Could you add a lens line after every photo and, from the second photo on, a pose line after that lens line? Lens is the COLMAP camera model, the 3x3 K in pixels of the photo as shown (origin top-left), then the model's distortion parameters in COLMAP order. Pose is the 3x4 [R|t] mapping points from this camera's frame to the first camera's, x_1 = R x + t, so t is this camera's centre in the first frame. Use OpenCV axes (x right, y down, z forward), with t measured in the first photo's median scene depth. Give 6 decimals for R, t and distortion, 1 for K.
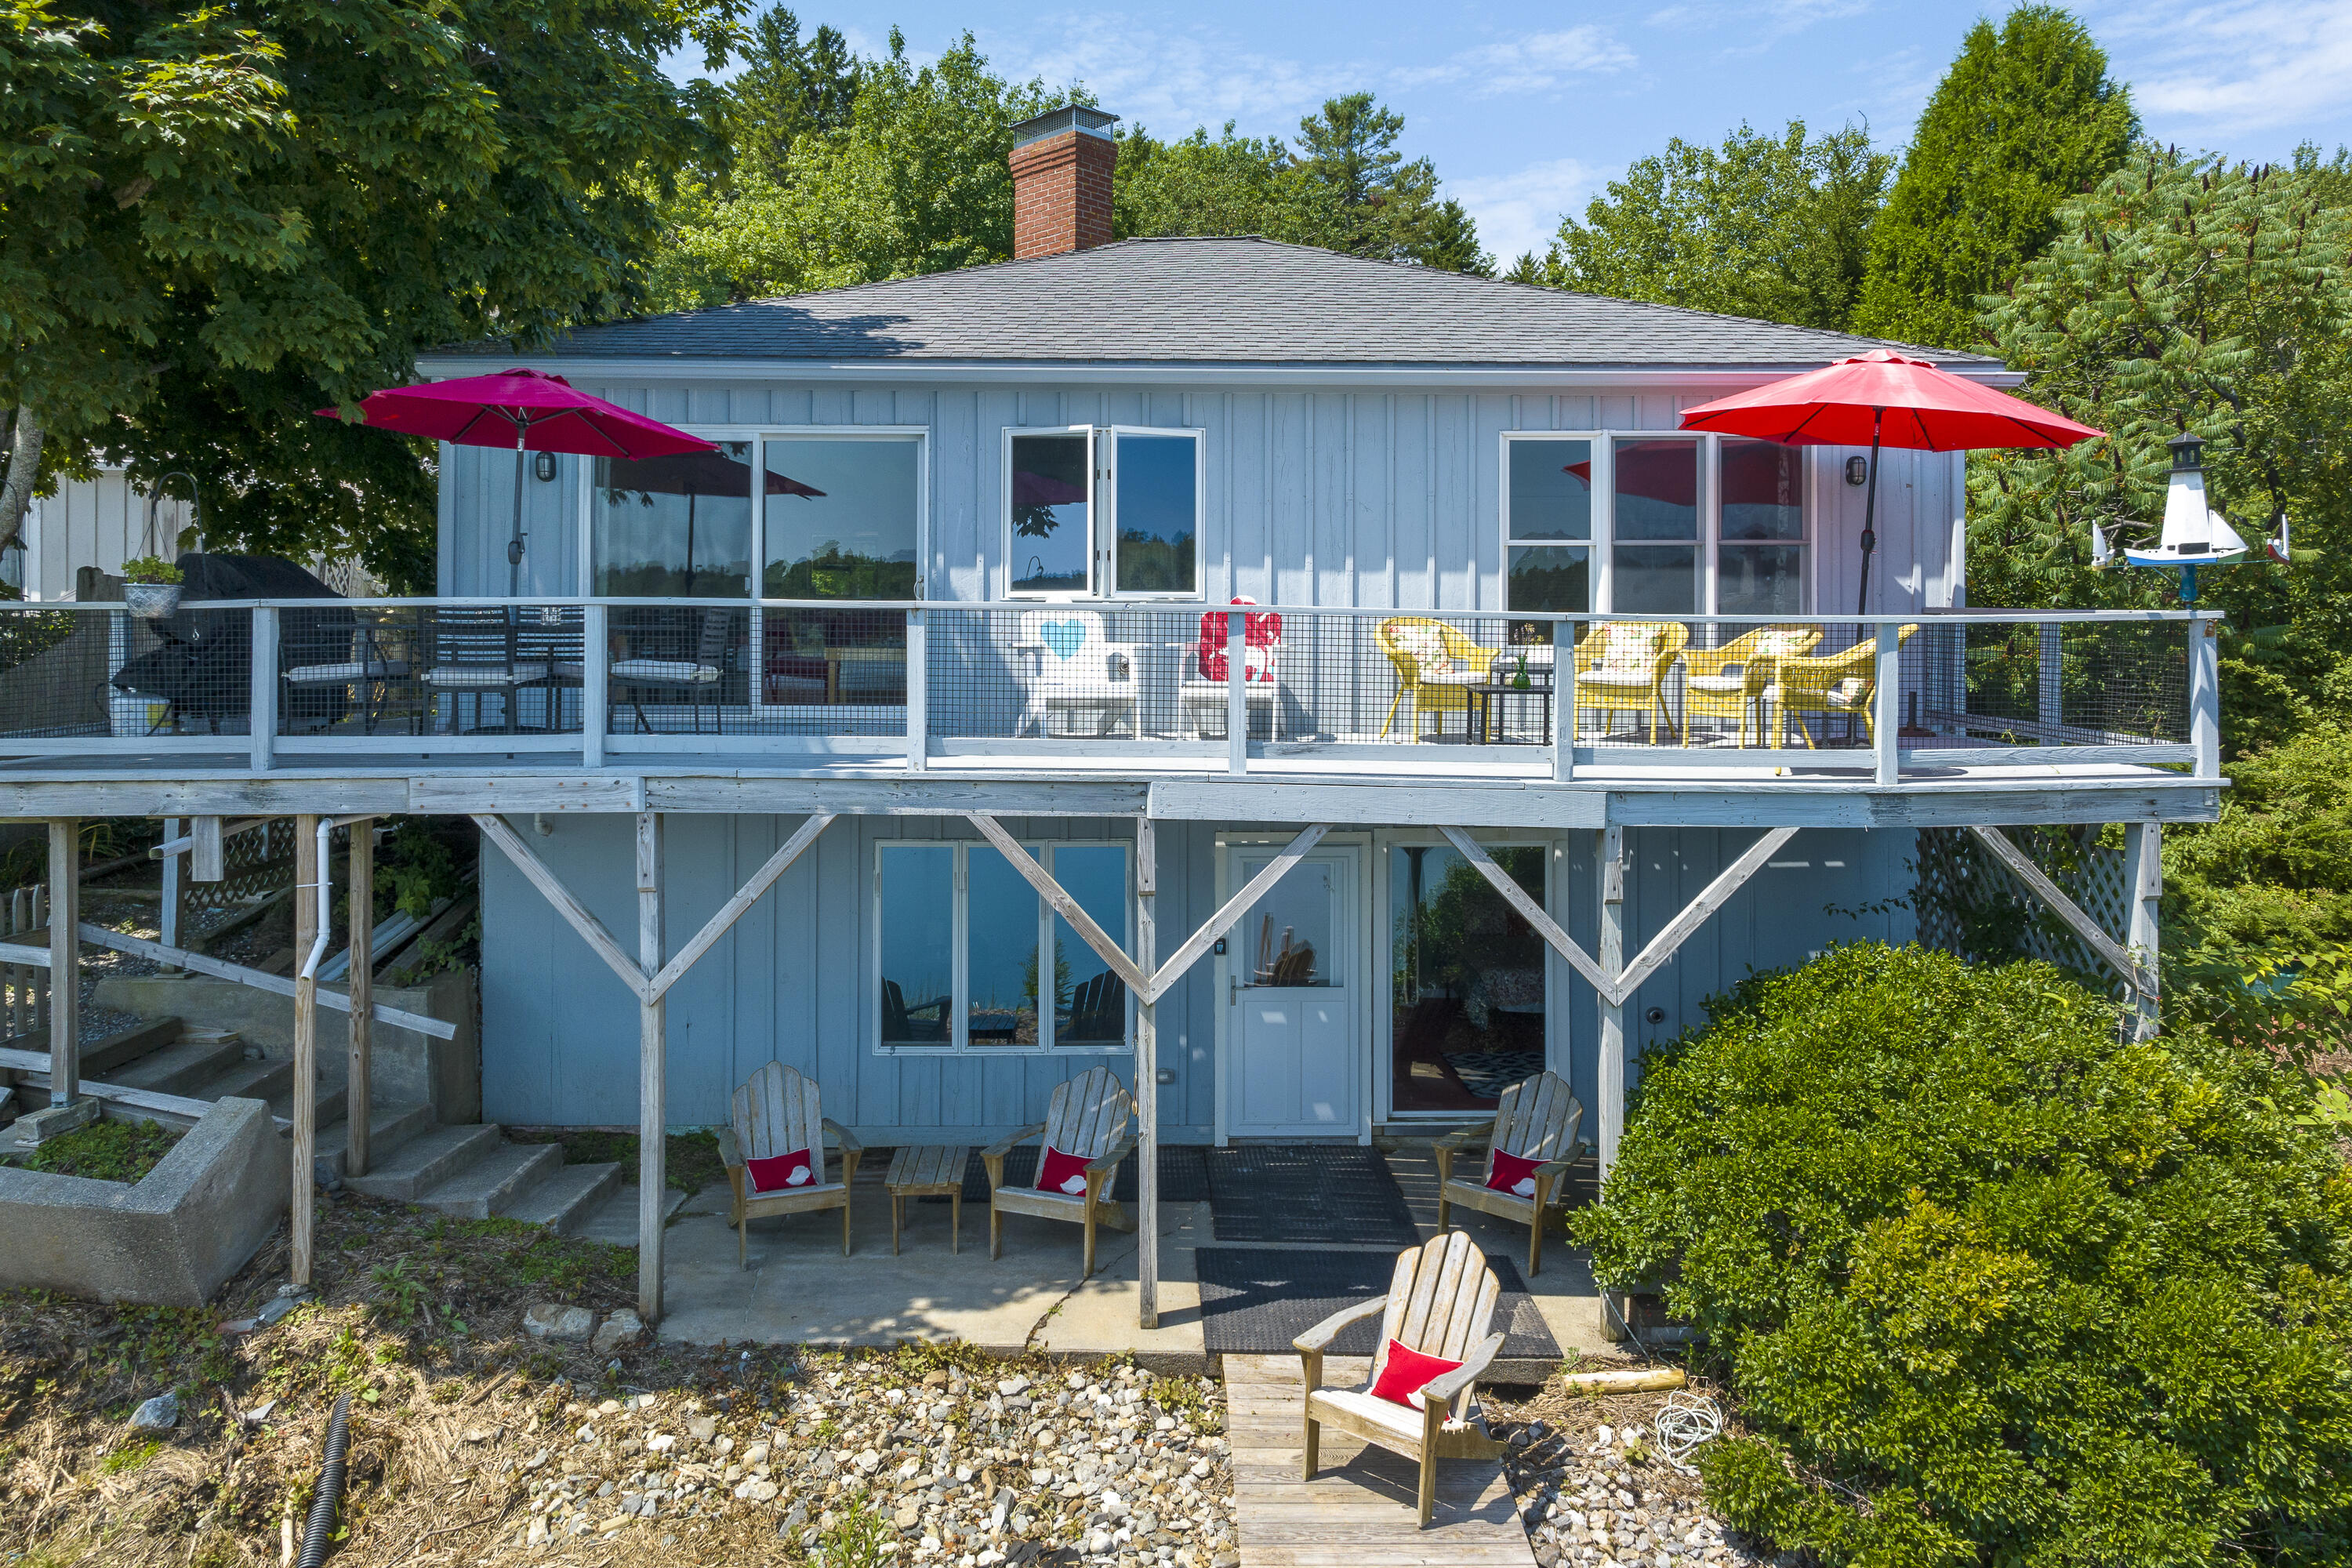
lens RADIAL K [[1657.8, 0, 1177.0], [0, 1657.8, 645.9], [0, 0, 1]] dist [-0.004522, -0.001561]
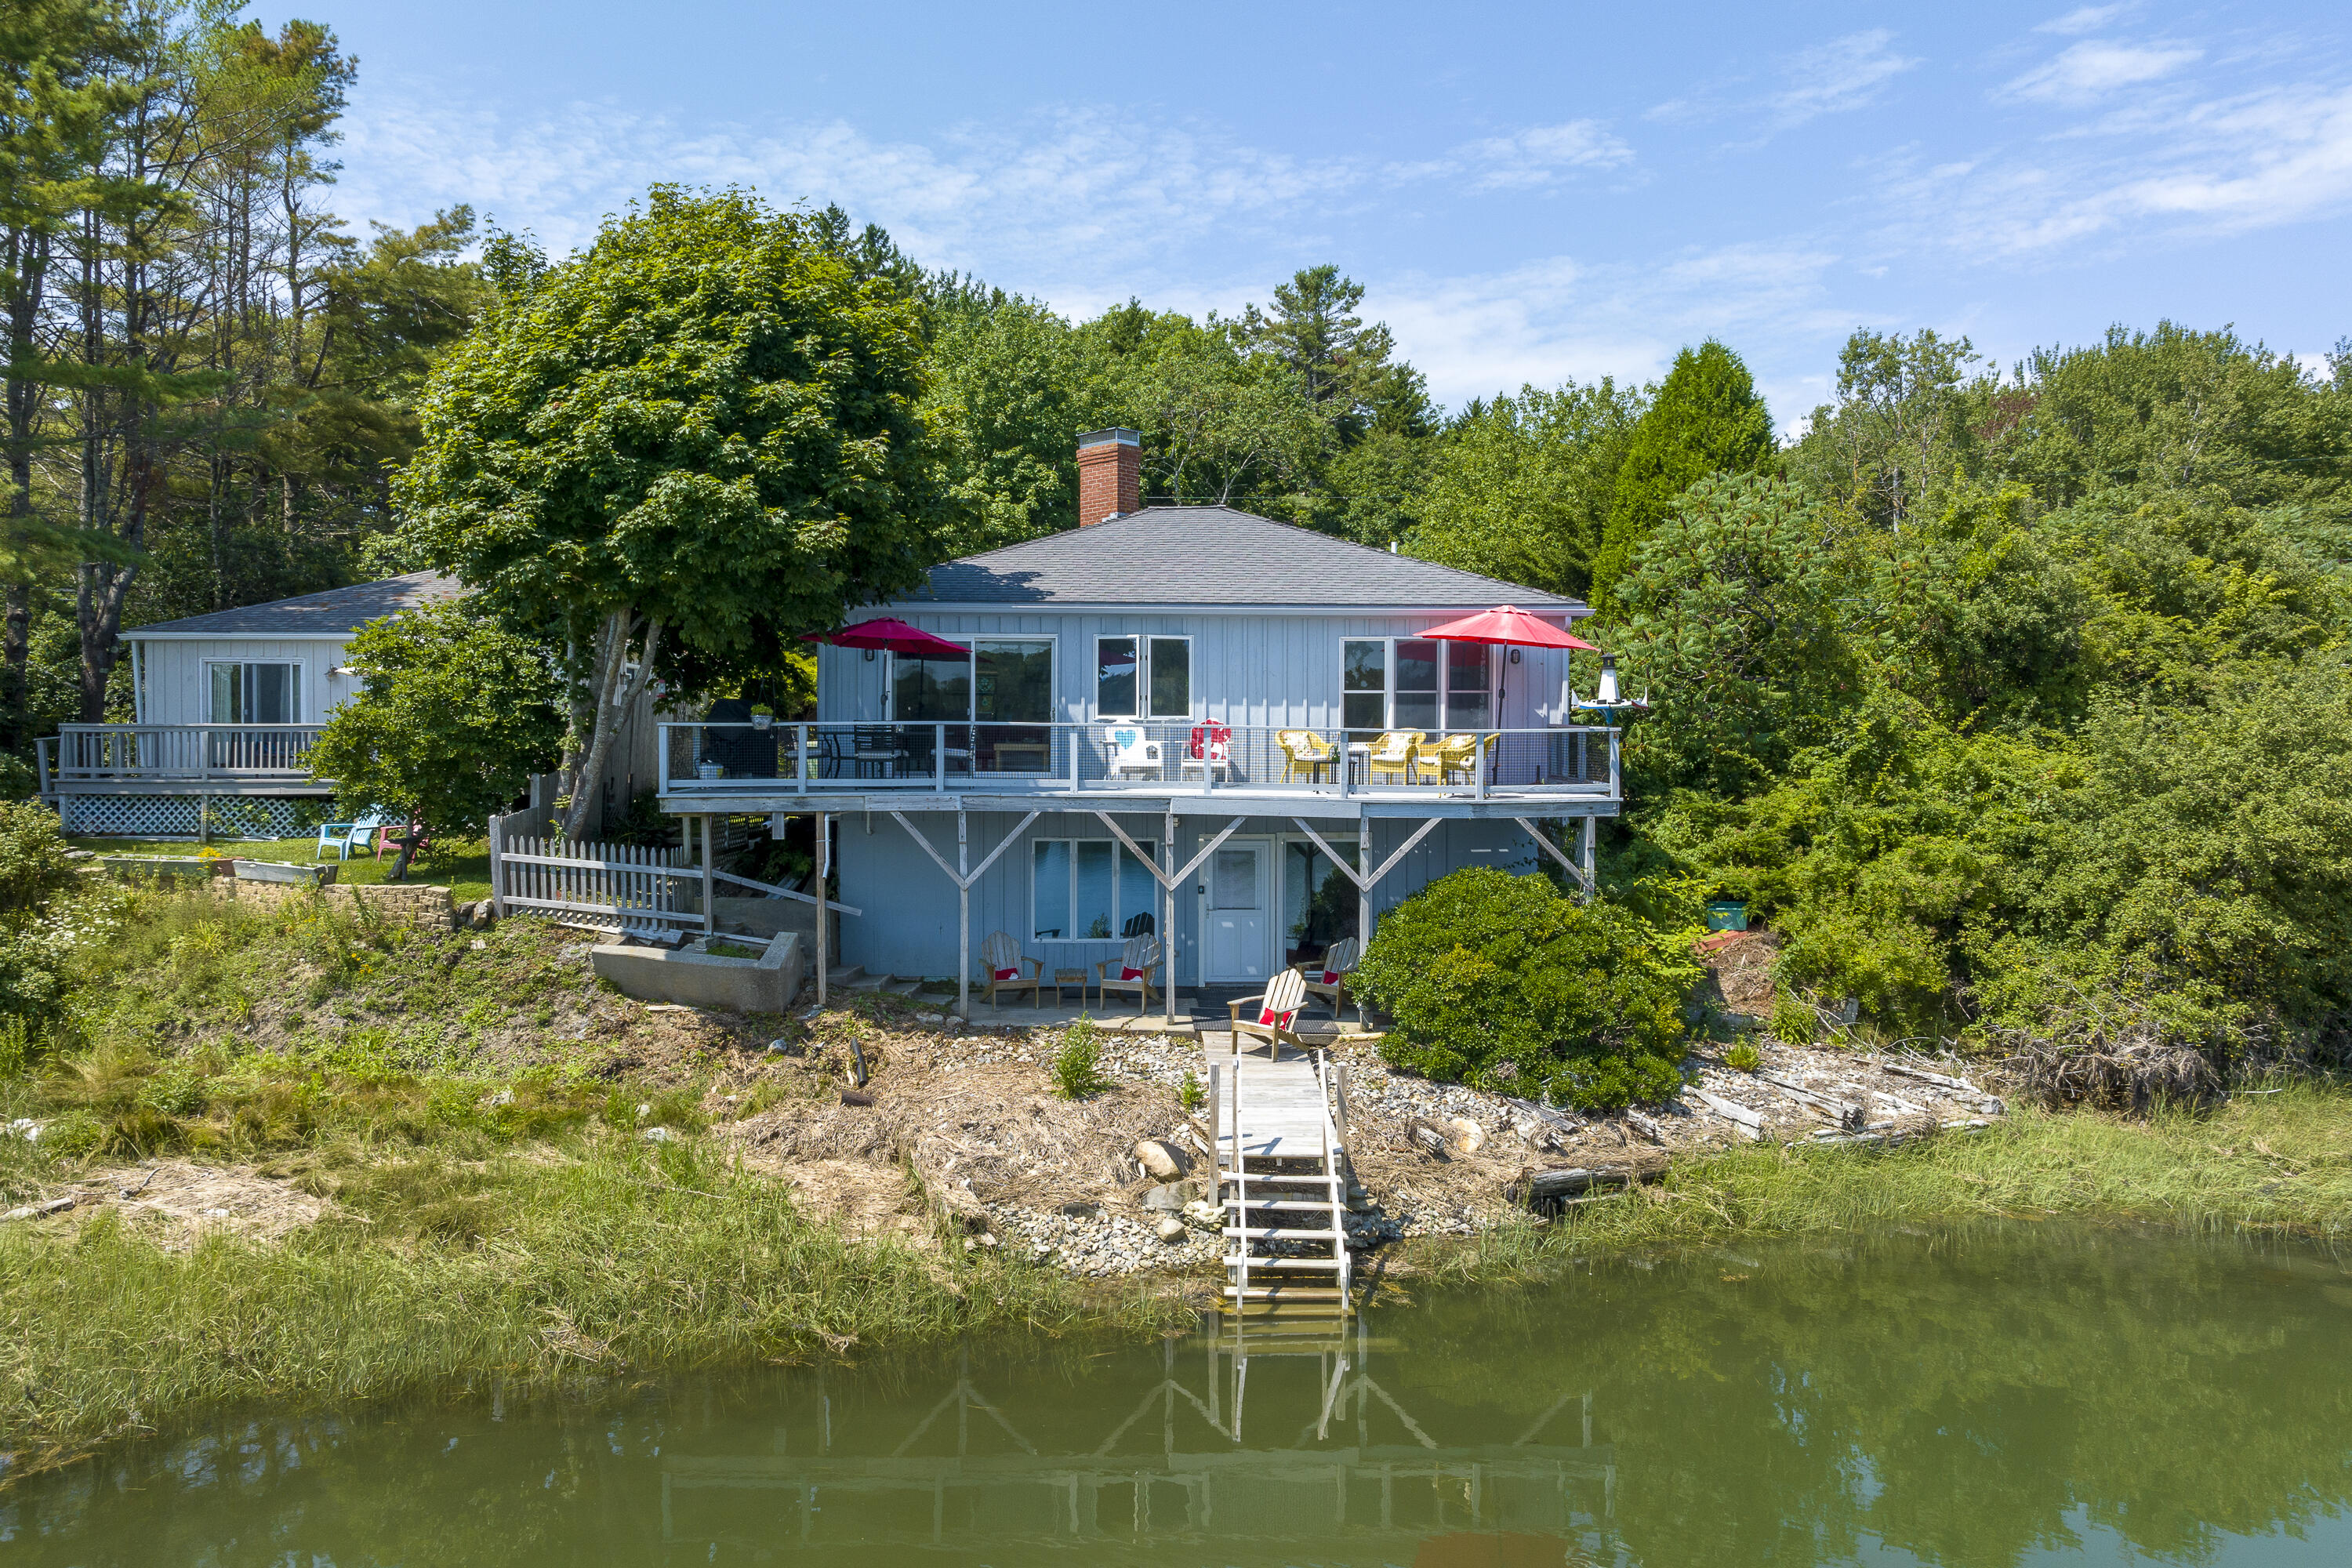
lens RADIAL K [[1590.6, 0, 1176.0], [0, 1590.6, 784.0], [0, 0, 1]] dist [-0.001875, -0.003900]
pose [[0.999967, 0.000810, 0.008138, -0.021145], [-0.001001, 0.999724, 0.023465, 0.005060], [-0.008116, -0.023472, 0.999692, -0.974310]]
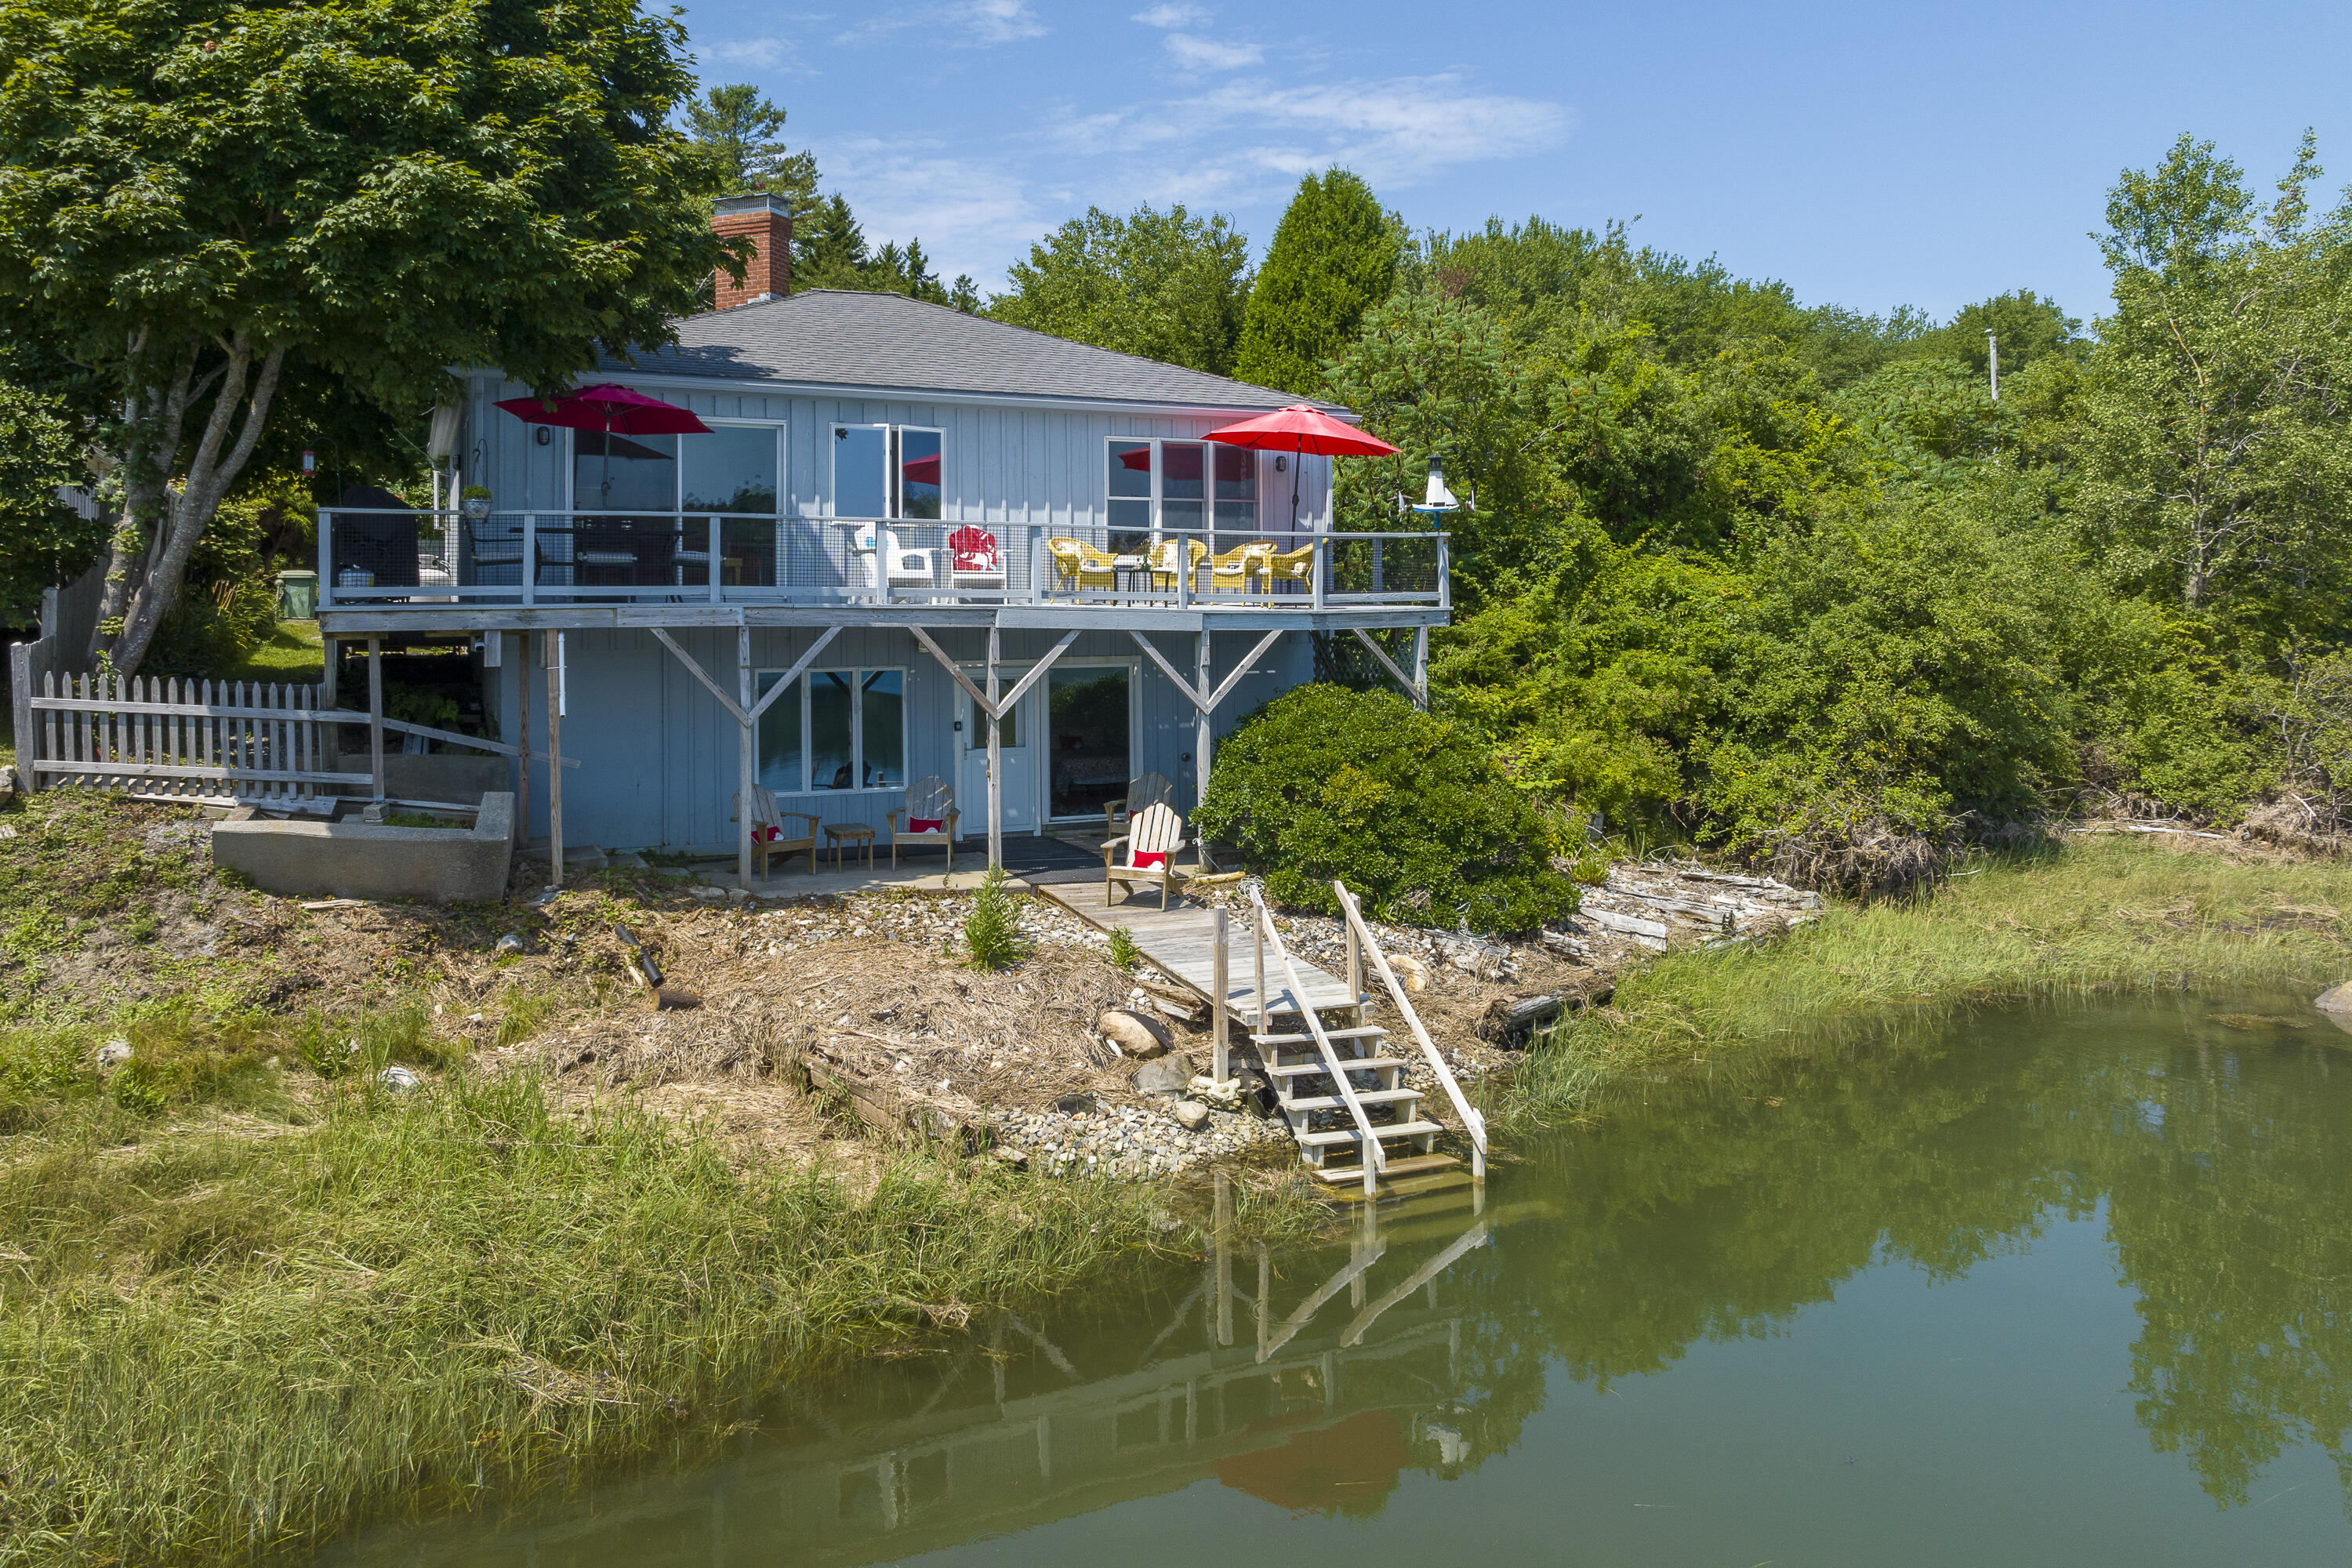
lens RADIAL K [[1651.8, 0, 1174.5], [0, 1651.8, 584.8], [0, 0, 1]] dist [-0.003862, 0.000182]
pose [[0.919821, 0.001147, 0.392336, -0.452813], [0.005824, 0.999846, -0.016575, 0.064587], [-0.392294, 0.017531, 0.919673, -0.699501]]
